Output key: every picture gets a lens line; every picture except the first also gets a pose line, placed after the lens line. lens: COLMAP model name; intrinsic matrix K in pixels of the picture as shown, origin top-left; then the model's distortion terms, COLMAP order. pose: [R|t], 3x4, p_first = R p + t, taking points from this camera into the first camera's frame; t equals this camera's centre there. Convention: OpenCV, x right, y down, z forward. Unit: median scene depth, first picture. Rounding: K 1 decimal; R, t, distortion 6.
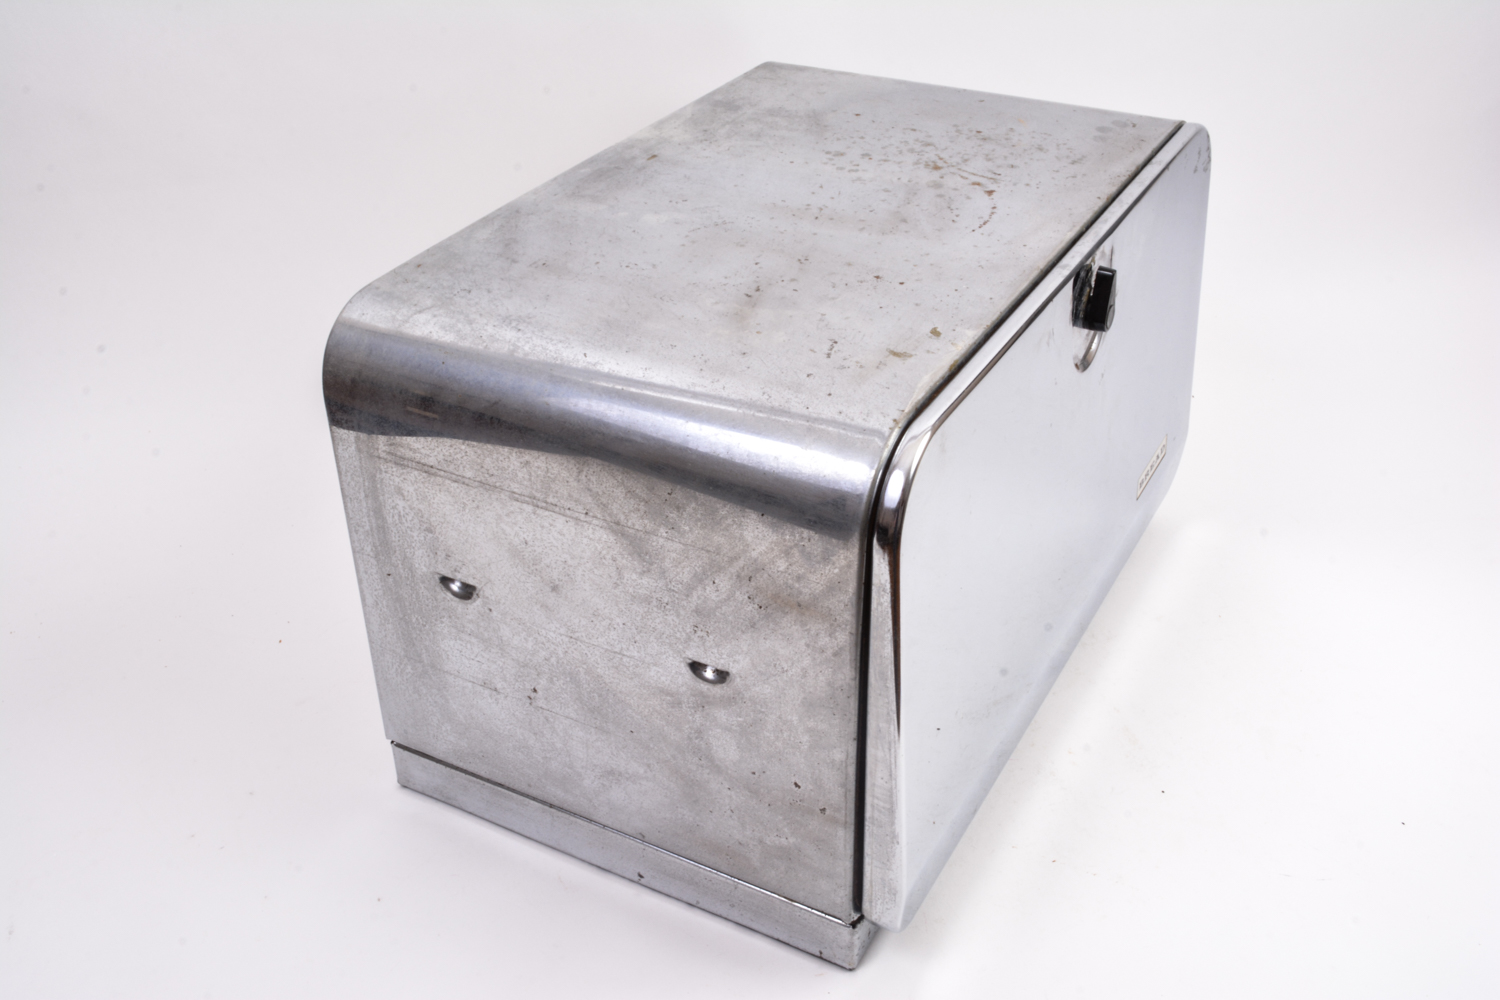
lens RADIAL K [[1538.5, 0, 746.3], [0, 1538.5, 504.1], [0, 0, 1]] dist [-0.032130, 0.000000]
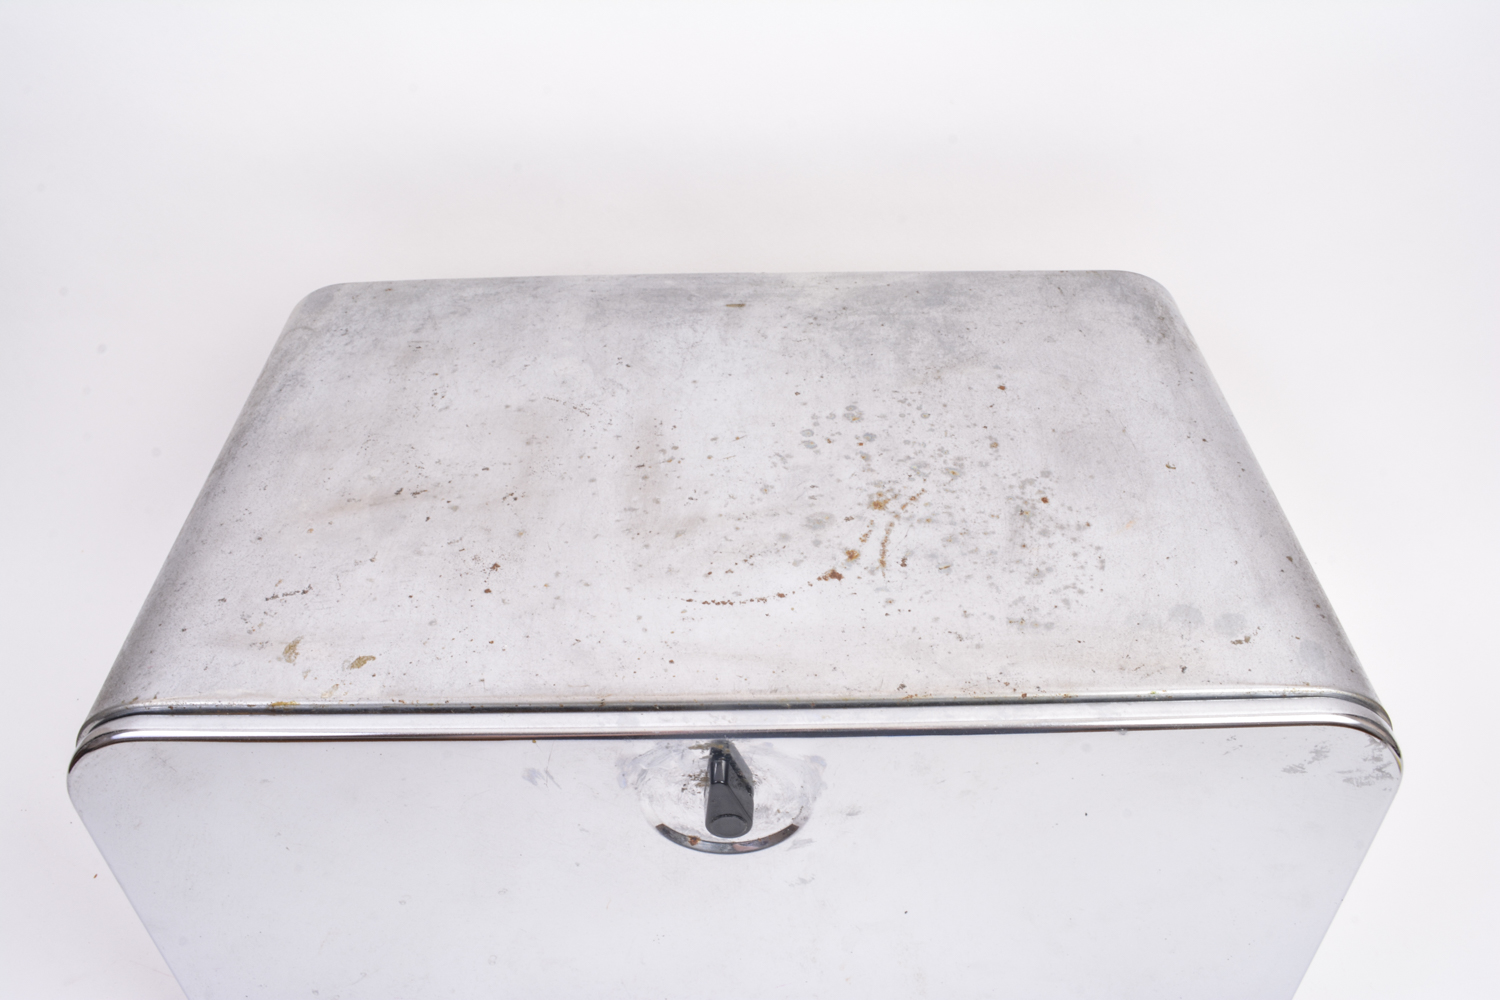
lens RADIAL K [[1203.4, 0, 741.6], [0, 1203.4, 498.8], [0, 0, 1]] dist [-0.080218, 0.005988]
pose [[0.484318, 0.578597, -0.656248, 0.462474], [-0.461072, 0.806271, 0.370593, -0.401942], [0.743538, 0.123093, 0.657267, 0.585236]]
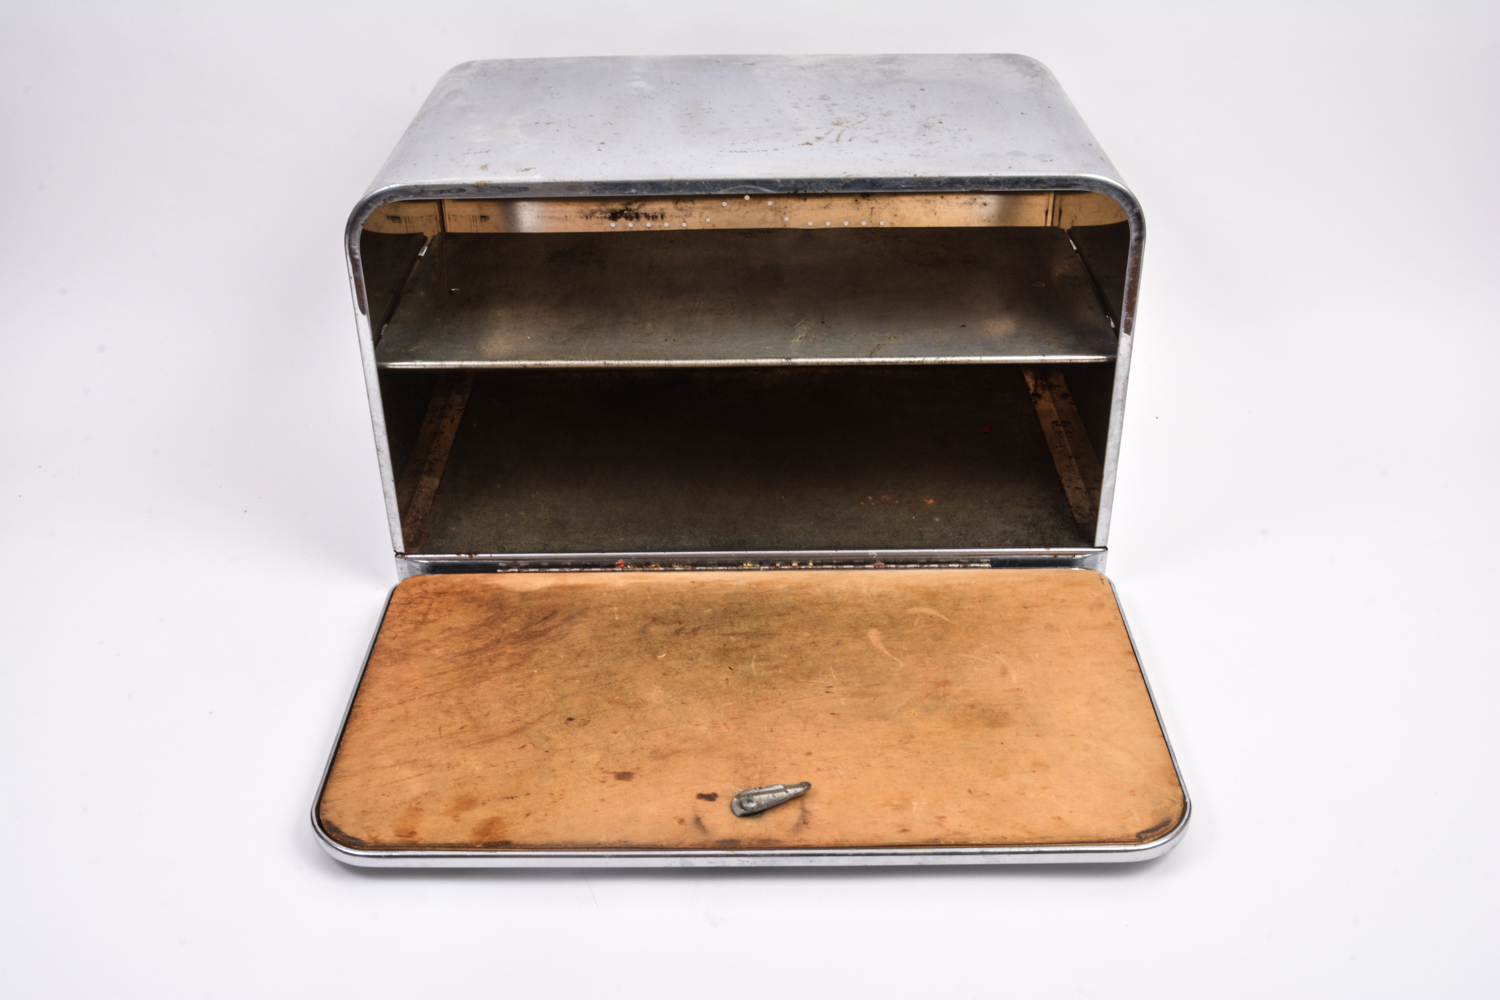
lens RADIAL K [[1538.5, 0, 761.6], [0, 1538.5, 494.8], [0, 0, 1]] dist [-0.032130, 0.000000]
pose [[0.486975, 0.447709, -0.749941, 1.098385], [-0.464233, 0.859979, 0.211951, -0.198564], [0.739826, 0.244932, 0.626630, 0.299651]]
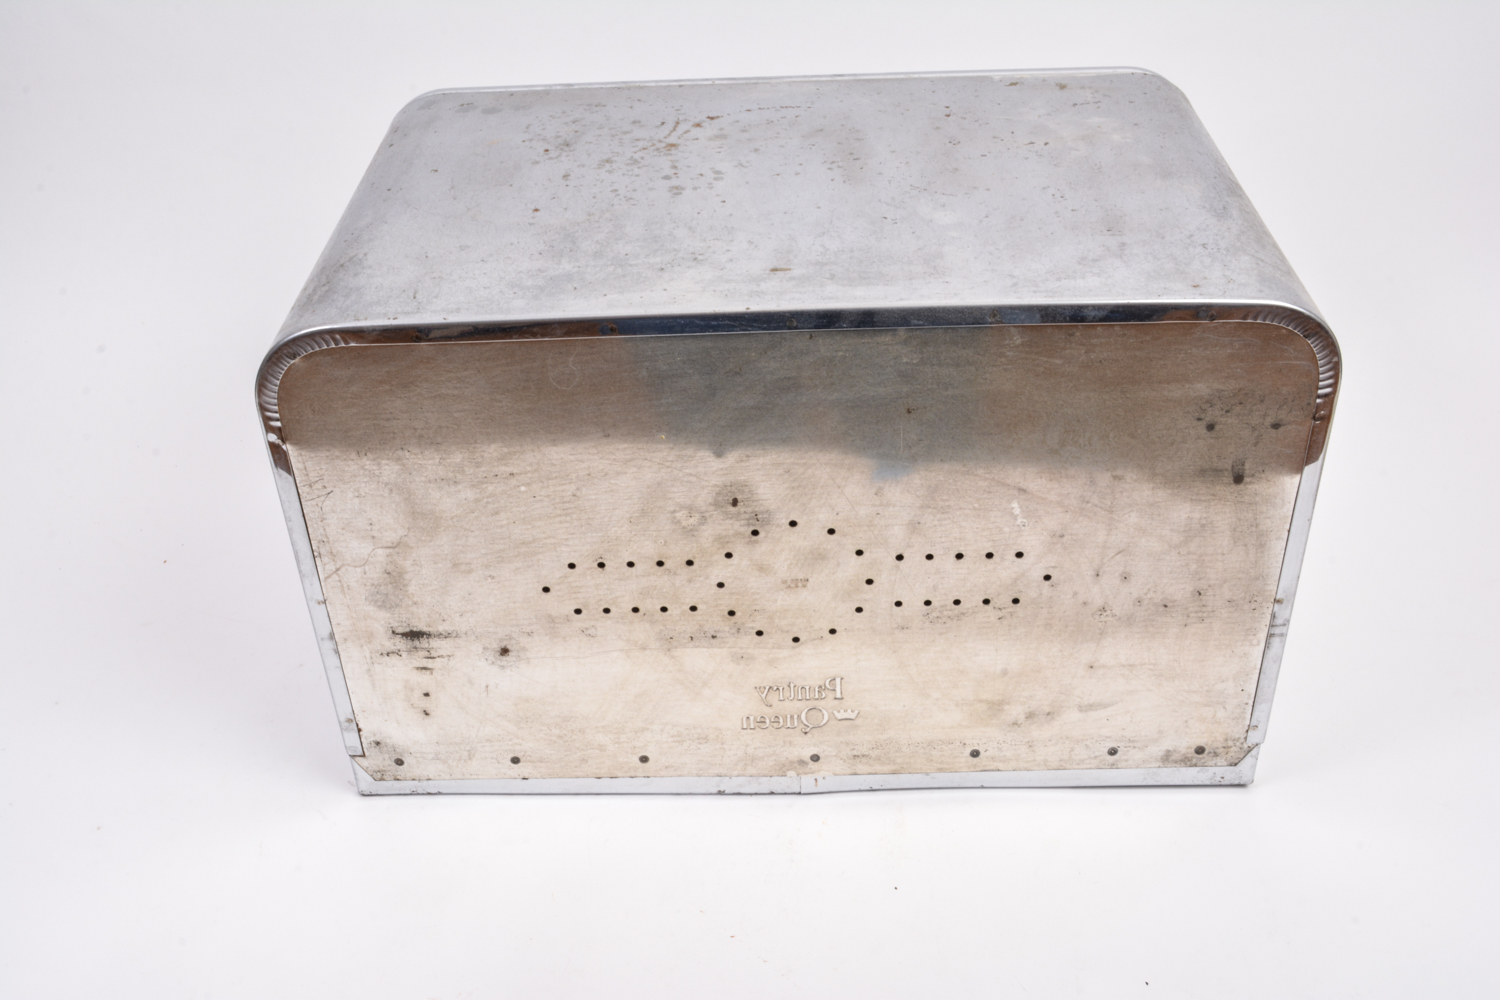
lens RADIAL K [[1538.5, 0, 702.0], [0, 1538.5, 478.8], [0, 0, 1]] dist [-0.032130, 0.000000]
pose [[-0.446156, -0.472472, 0.760076, -0.713528], [0.525135, 0.549506, 0.649828, -0.720463], [-0.724691, 0.689067, 0.002946, 1.131972]]
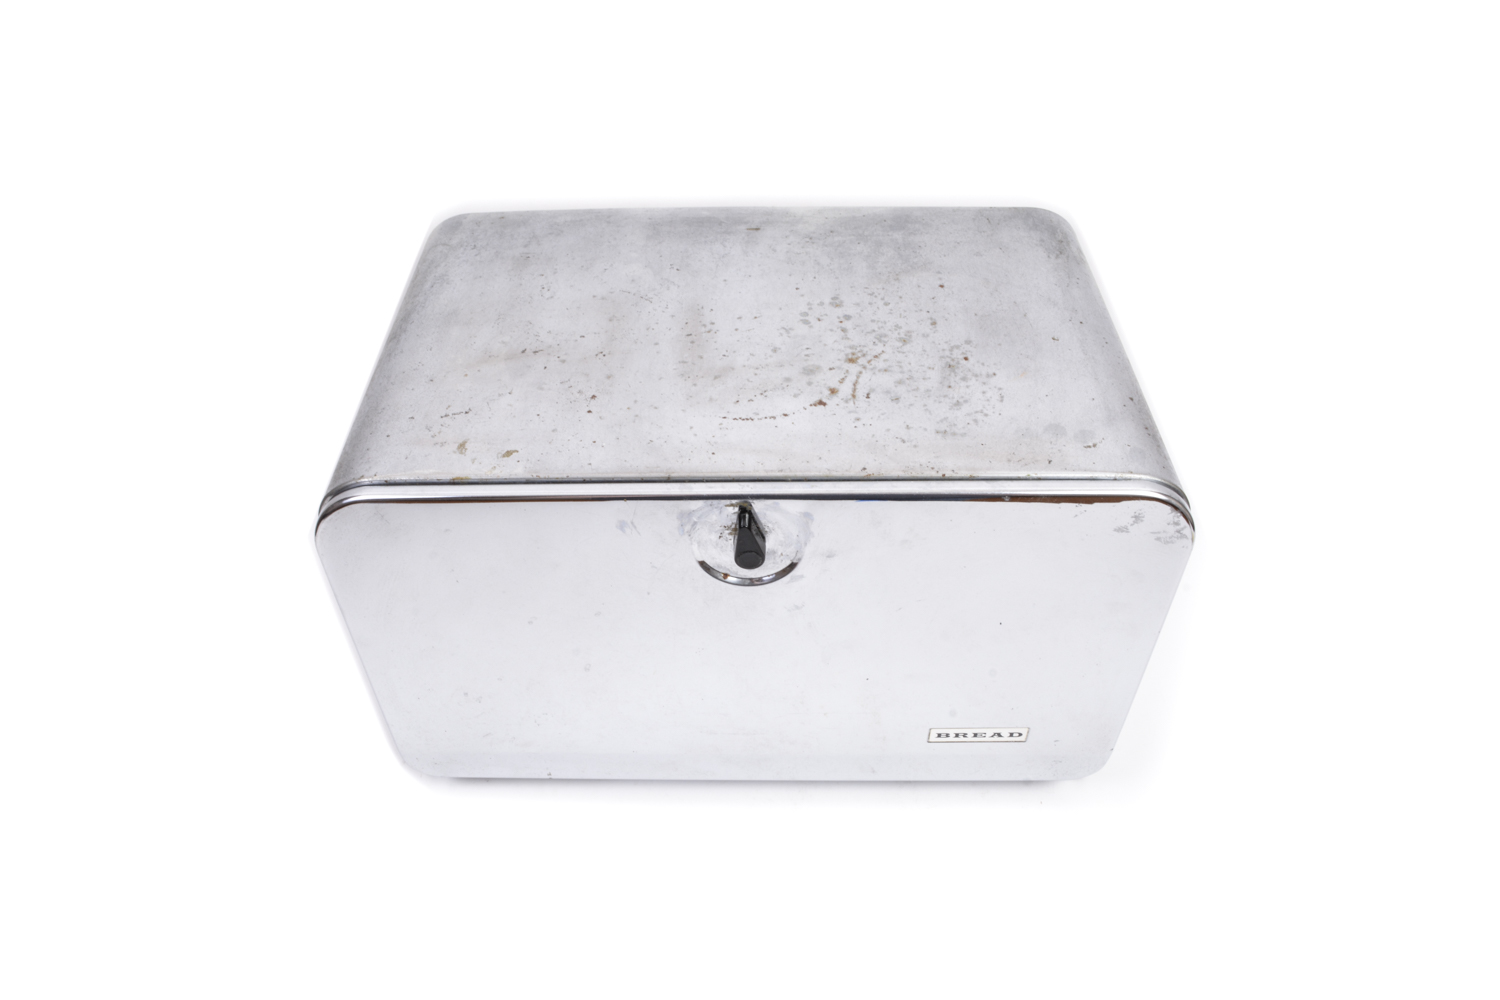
lens RADIAL K [[1031.8, 0, 723.9], [0, 1031.8, 569.4], [0, 0, 1]] dist [-0.075517, -0.000987]
pose [[0.467264, 0.658615, -0.589822, 0.596074], [-0.461303, 0.750740, 0.472852, -0.406017], [0.754231, 0.051139, 0.654615, 0.481731]]
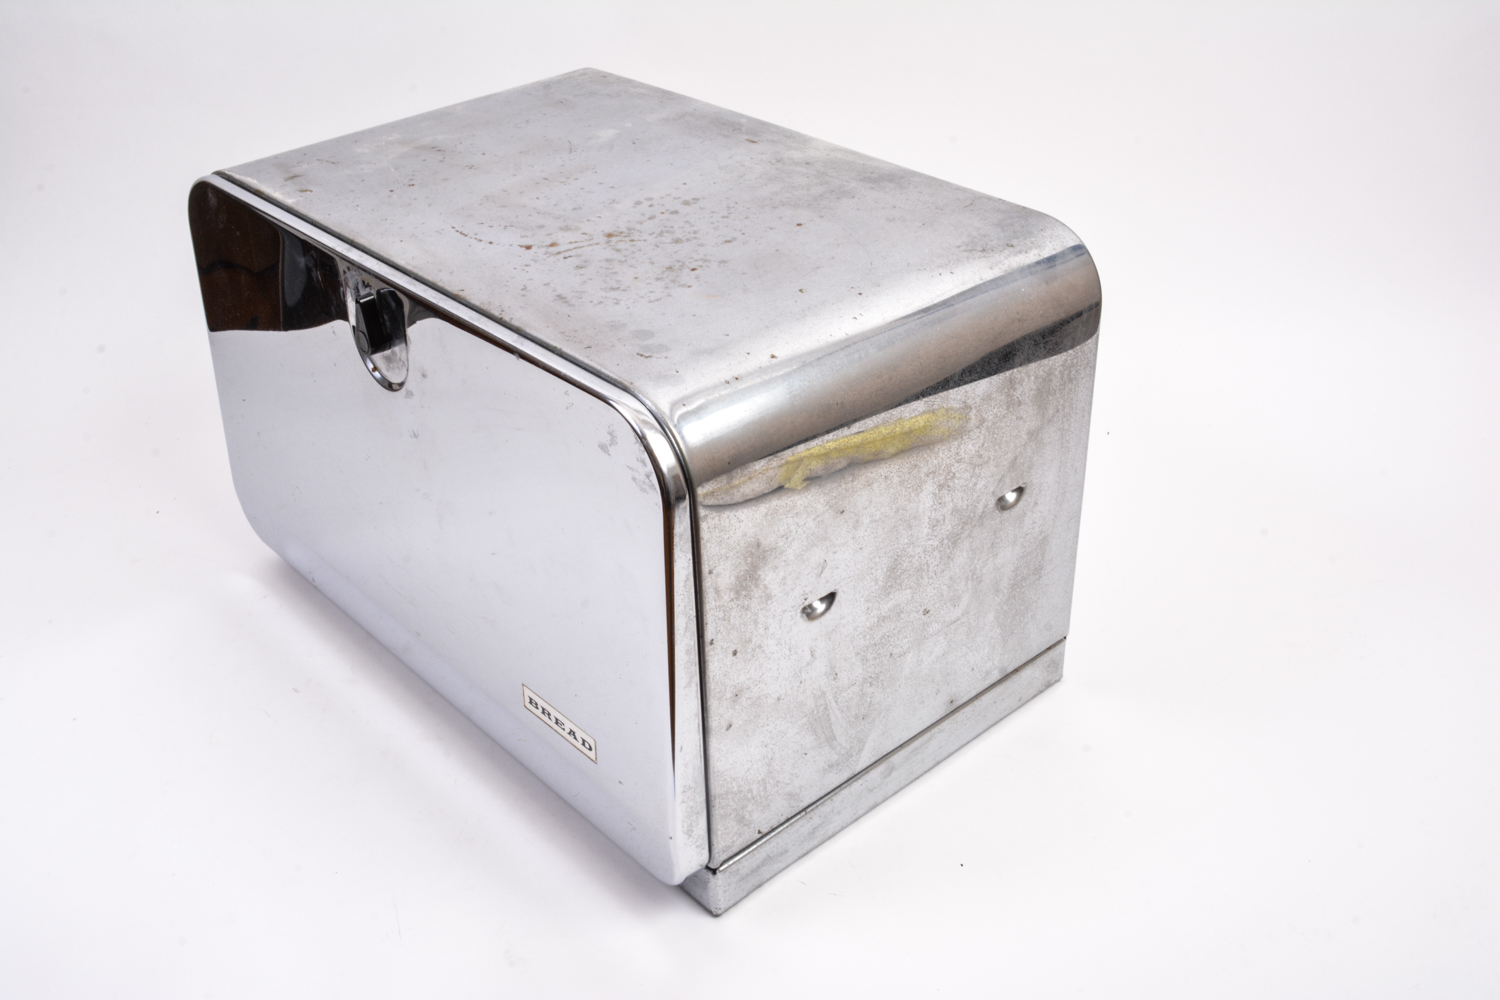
lens RADIAL K [[1538.5, 0, 746.3], [0, 1538.5, 504.5], [0, 0, 1]] dist [-0.032130, 0.000000]
pose [[-0.335480, 0.522220, -0.784053, 0.934588], [-0.468558, 0.629536, 0.619789, -0.747578], [0.817256, 0.575301, 0.033493, 1.138260]]
